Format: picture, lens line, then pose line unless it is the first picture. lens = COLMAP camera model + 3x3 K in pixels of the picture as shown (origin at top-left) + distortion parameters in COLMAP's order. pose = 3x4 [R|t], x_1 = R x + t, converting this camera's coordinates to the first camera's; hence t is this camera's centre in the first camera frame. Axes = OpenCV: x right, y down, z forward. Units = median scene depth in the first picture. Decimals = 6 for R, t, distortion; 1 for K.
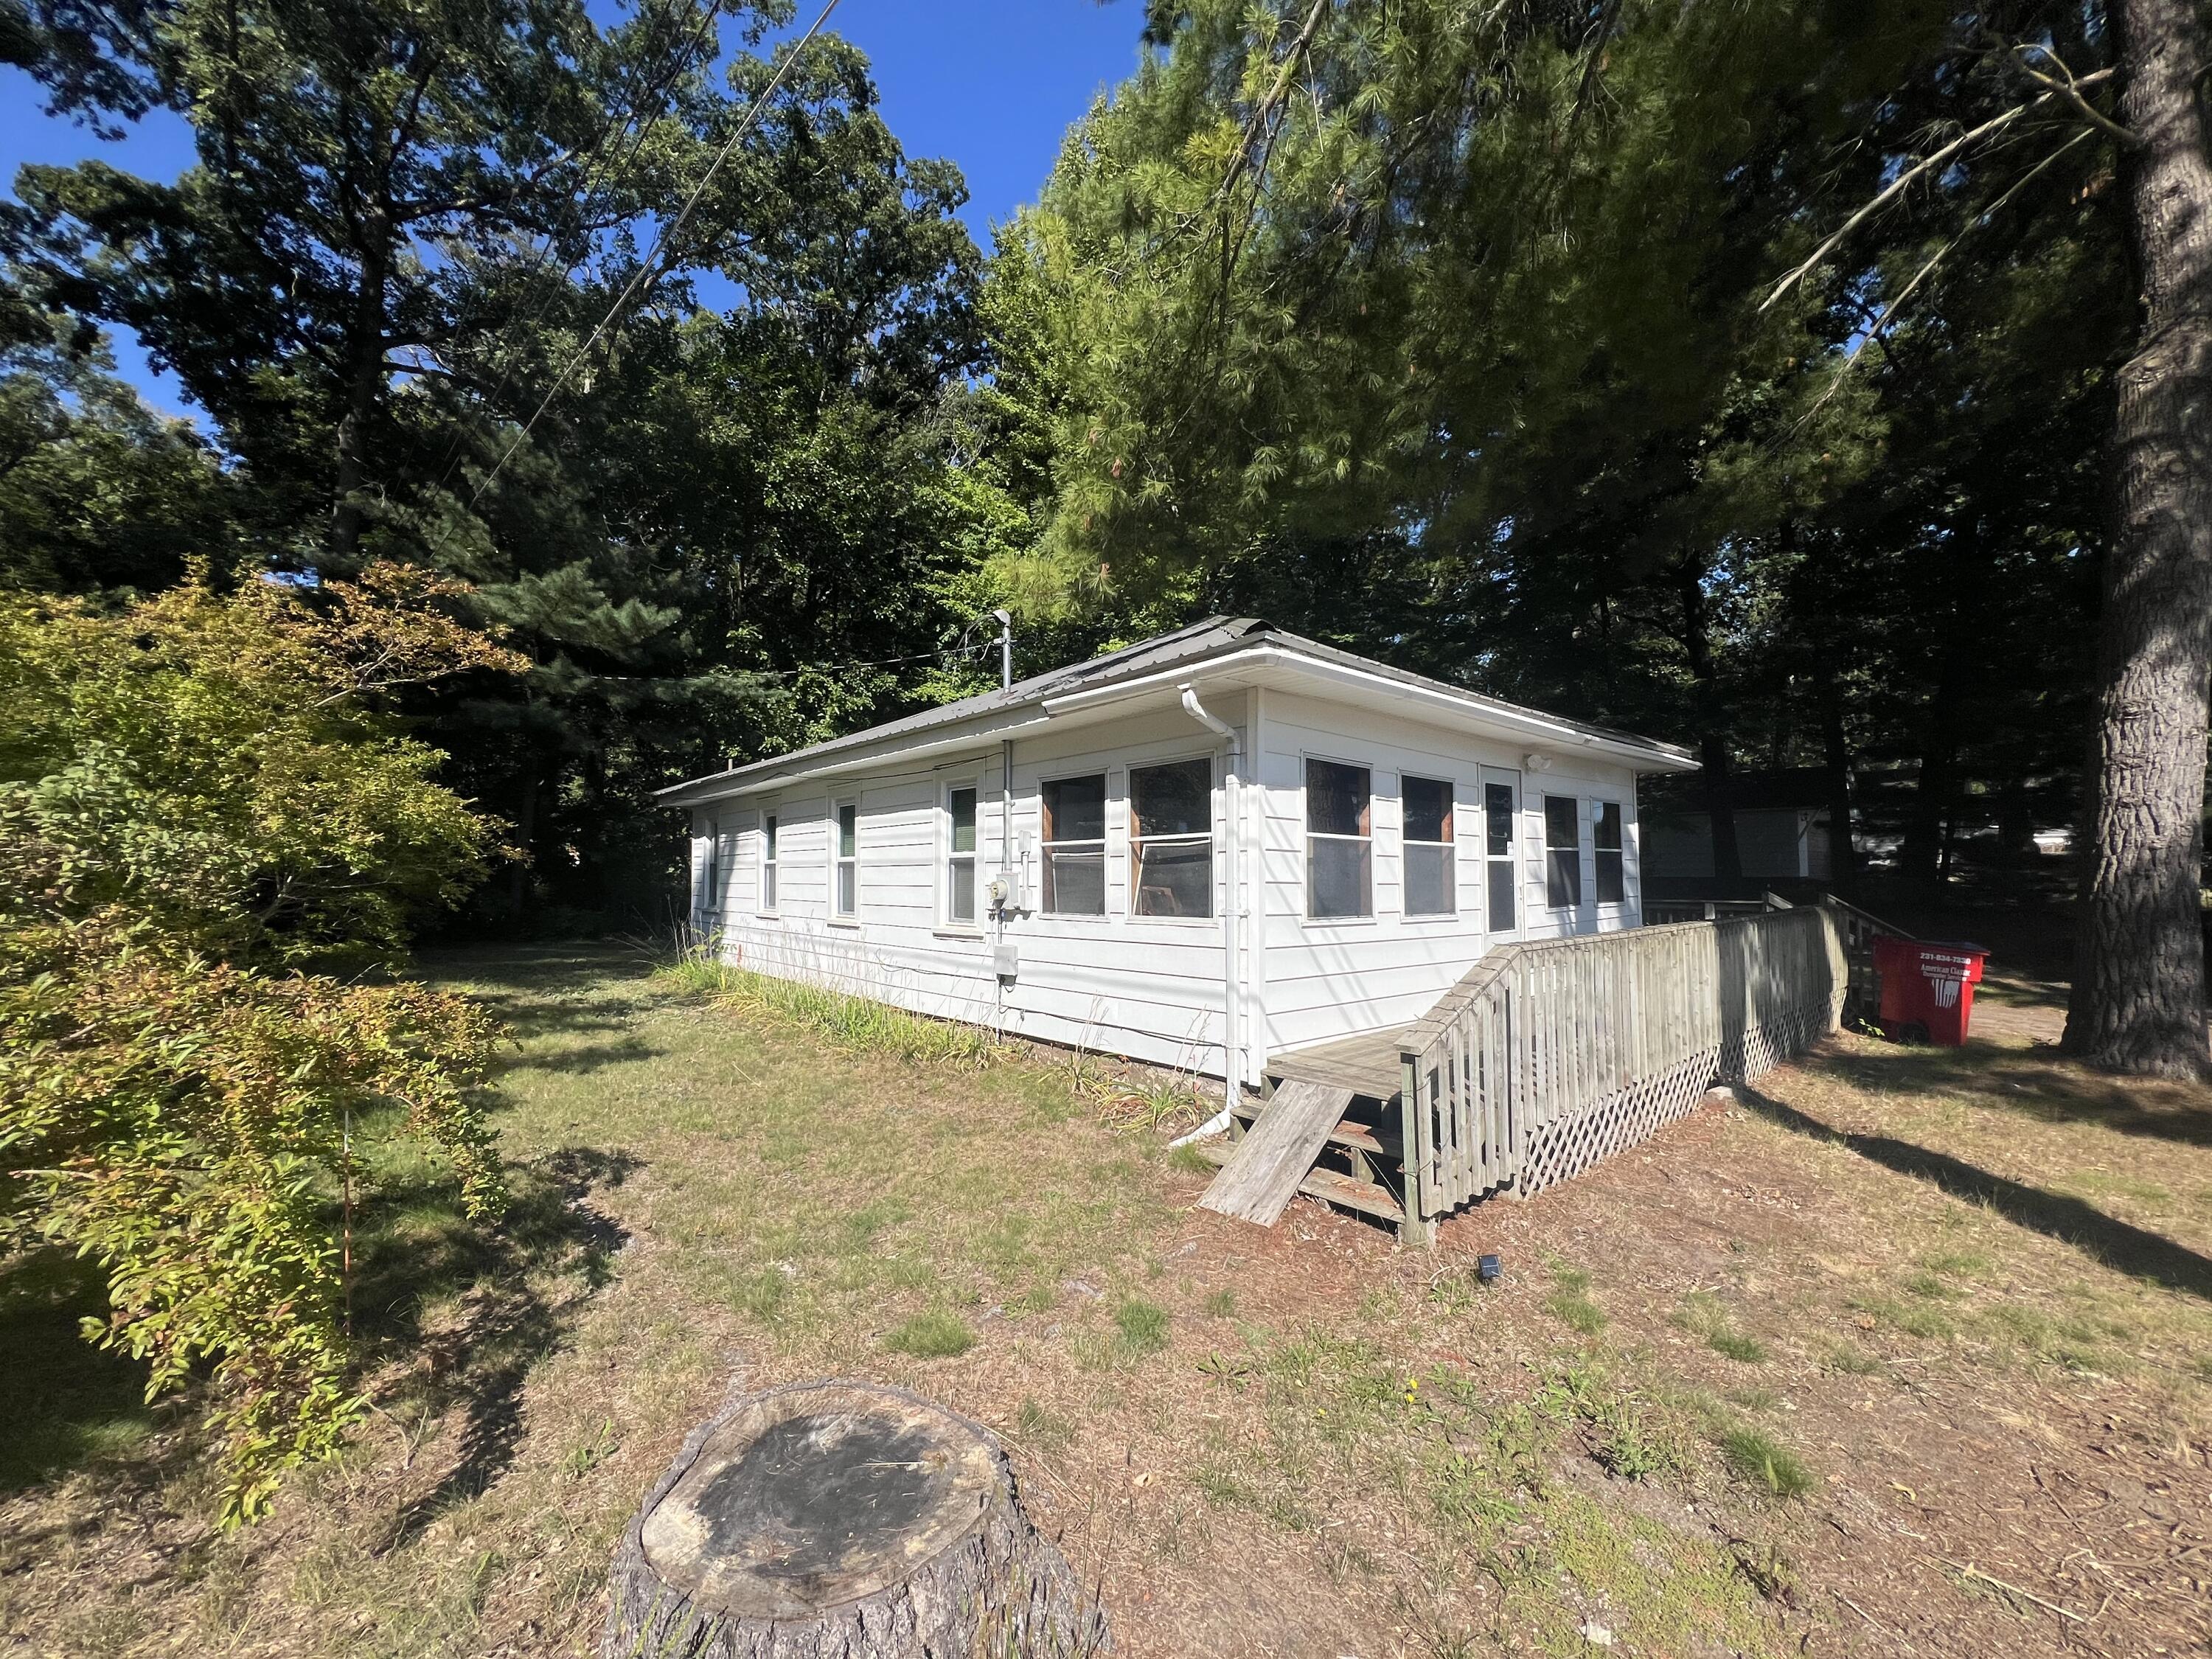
lens RADIAL K [[879.6, 0, 1116.2], [0, 879.6, 827.6], [0, 0, 1]] dist [-0.001762, -0.000150]
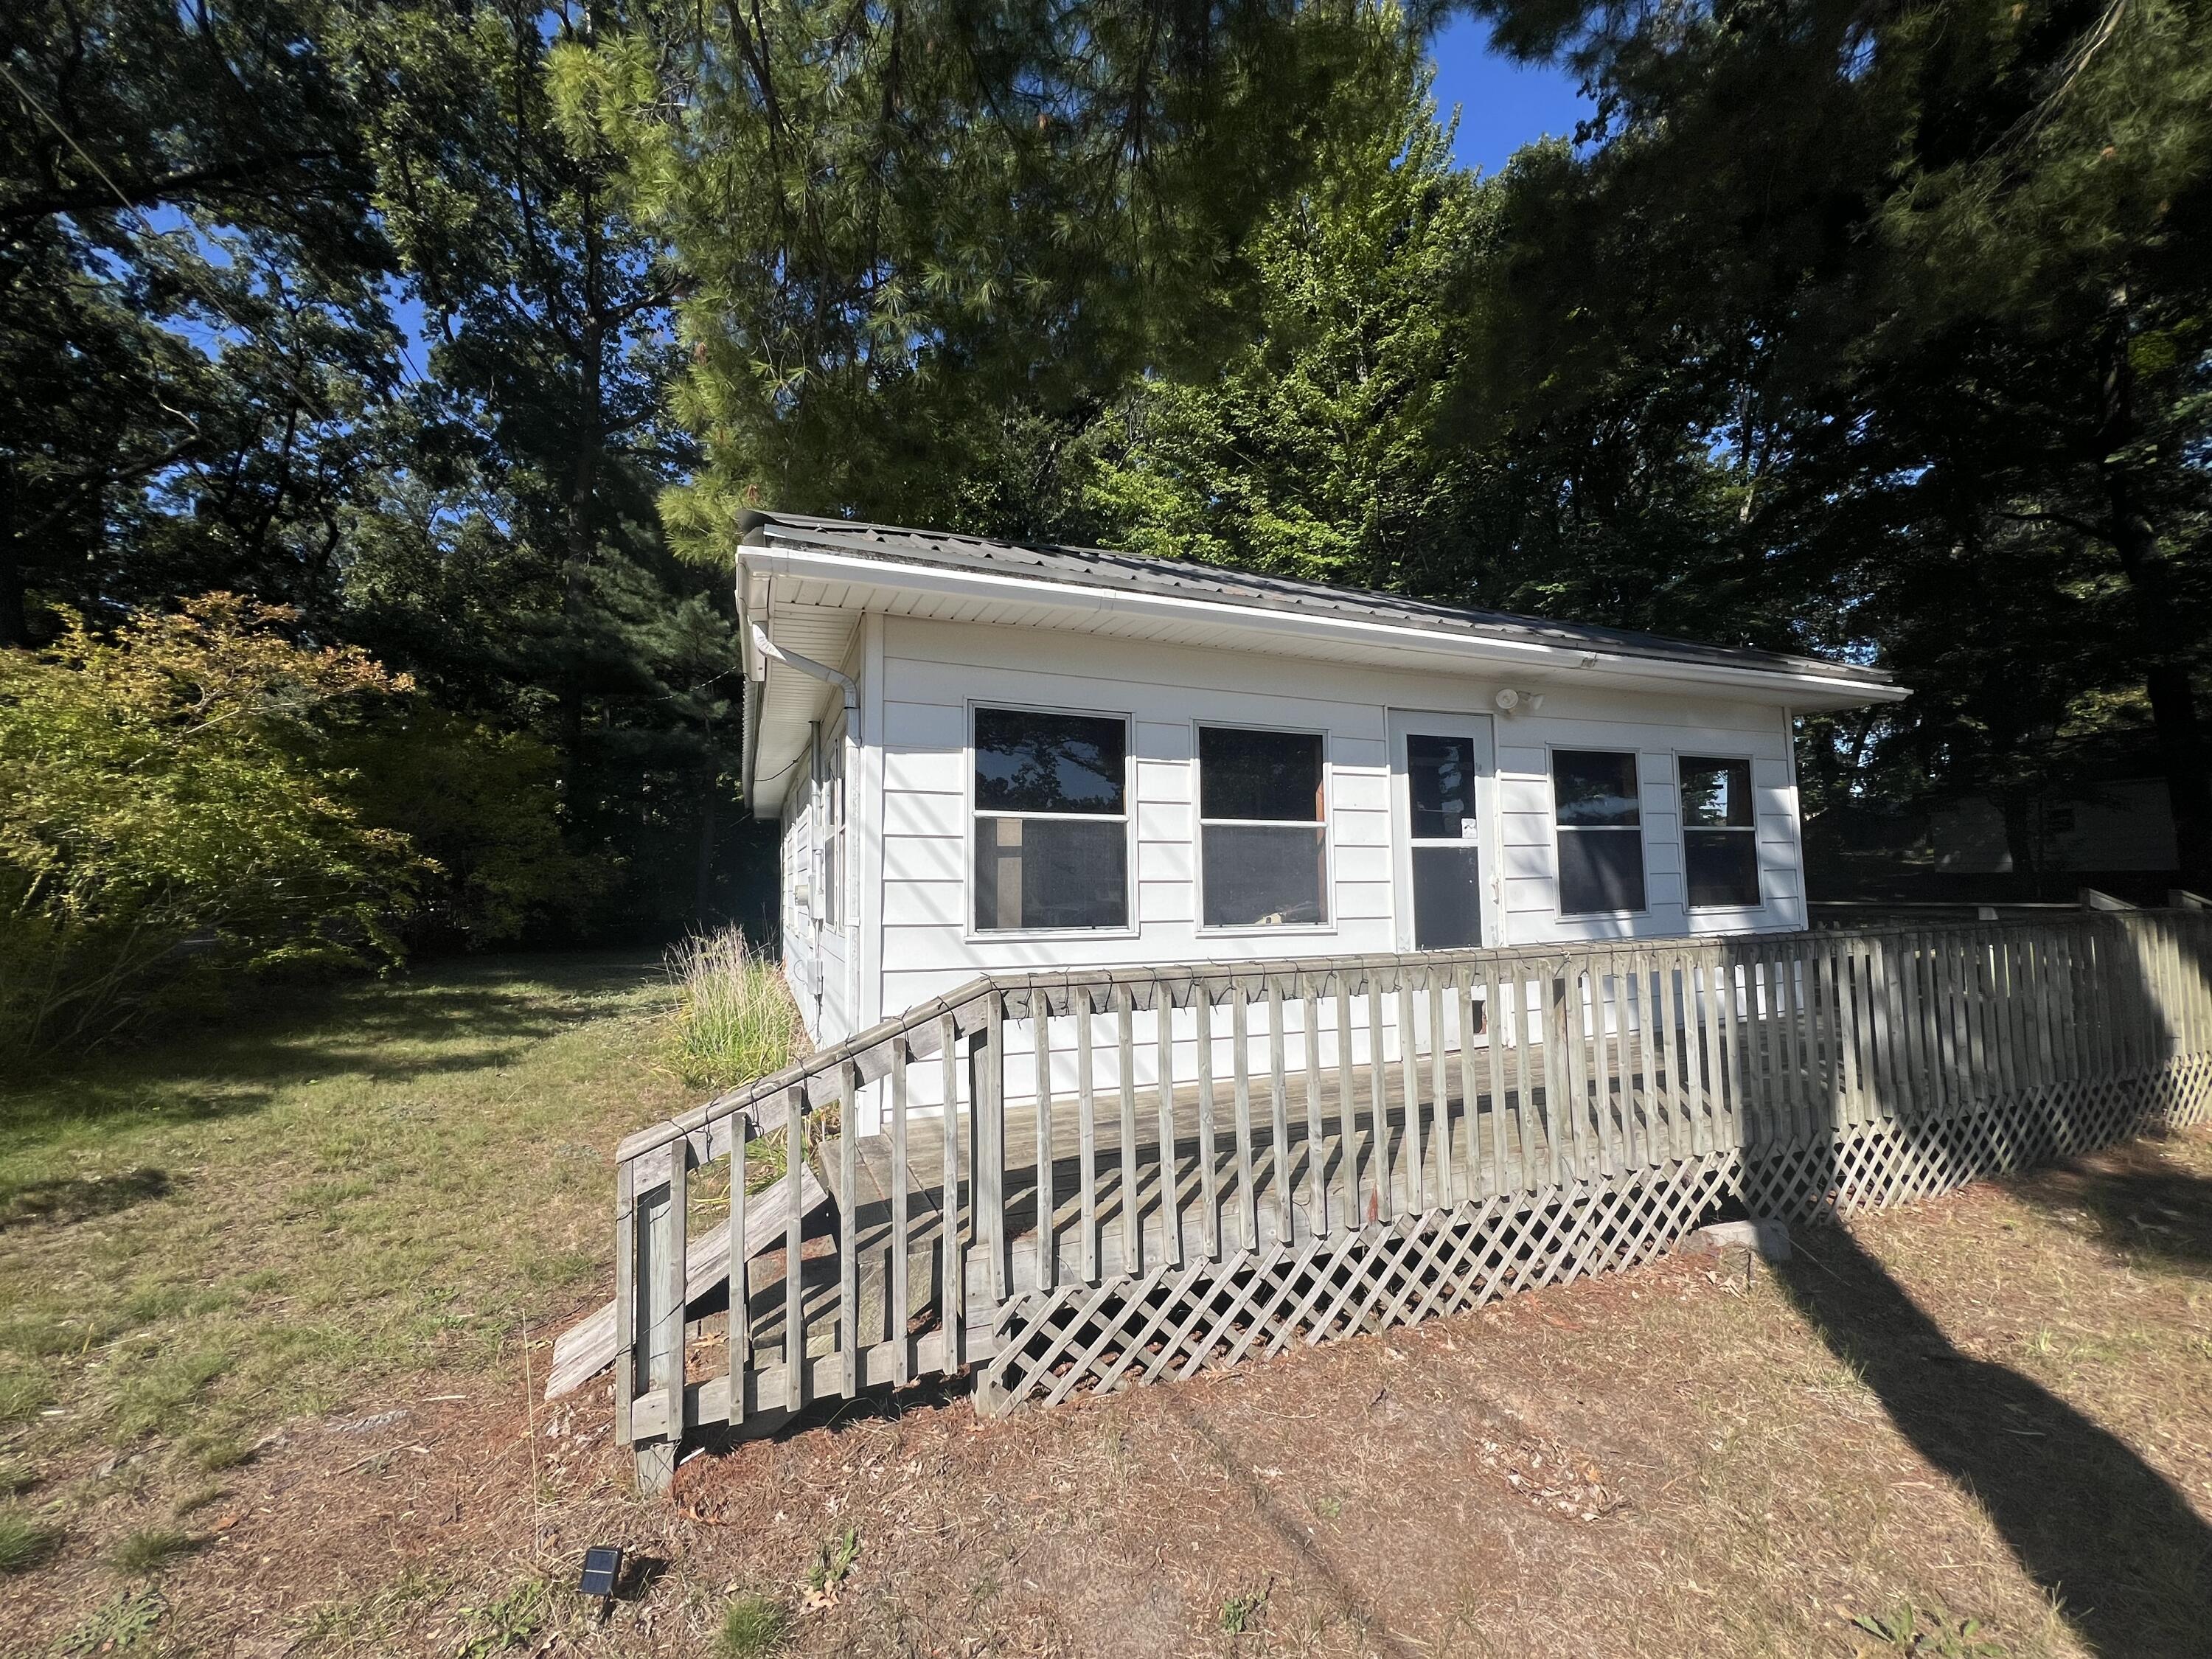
lens RADIAL K [[879.6, 0, 1104.6], [0, 879.6, 830.4], [0, 0, 1]] dist [-0.001762, -0.000150]
pose [[0.944875, -0.030805, -0.325979, 0.411082], [0.030014, 0.999522, -0.007458, 0.022506], [0.326053, -0.002737, 0.945347, 0.263594]]
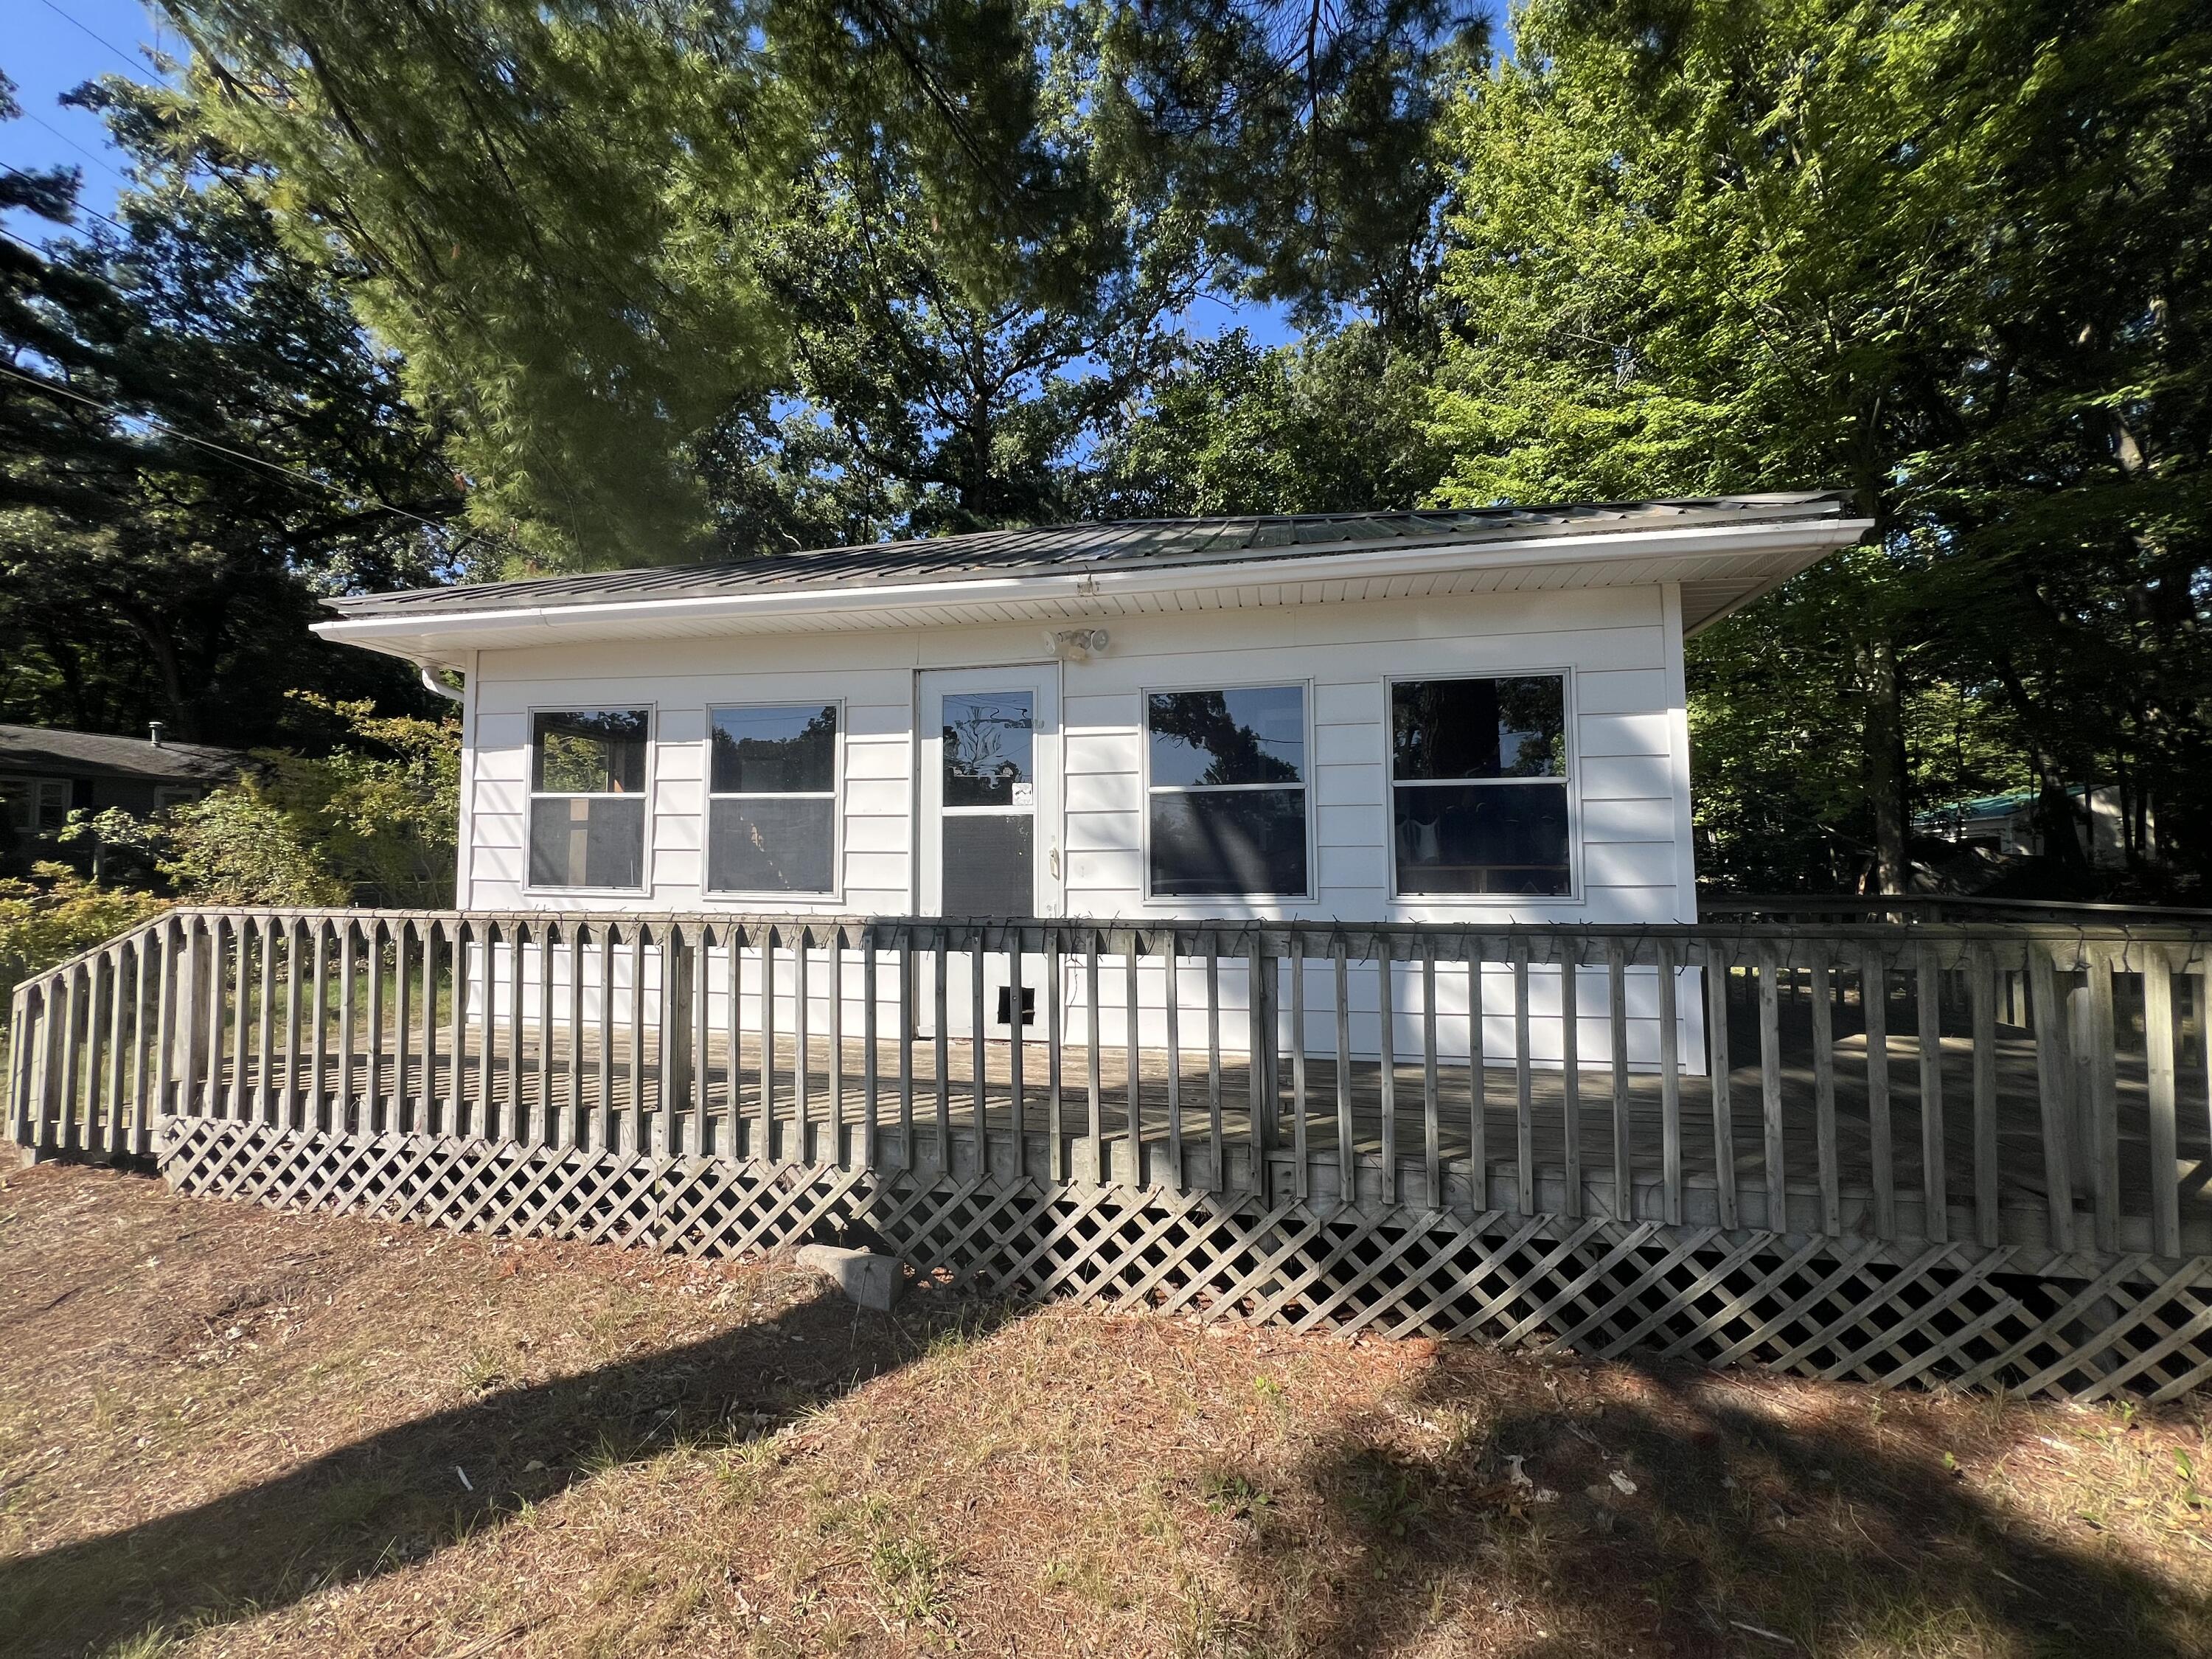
lens RADIAL K [[879.6, 0, 1113.1], [0, 879.6, 831.6], [0, 0, 1]] dist [-0.001762, -0.000150]
pose [[0.601690, -0.031145, -0.798122, 0.990946], [0.040658, 0.999138, -0.008339, 0.058776], [0.797694, -0.027432, 0.602438, 0.695143]]
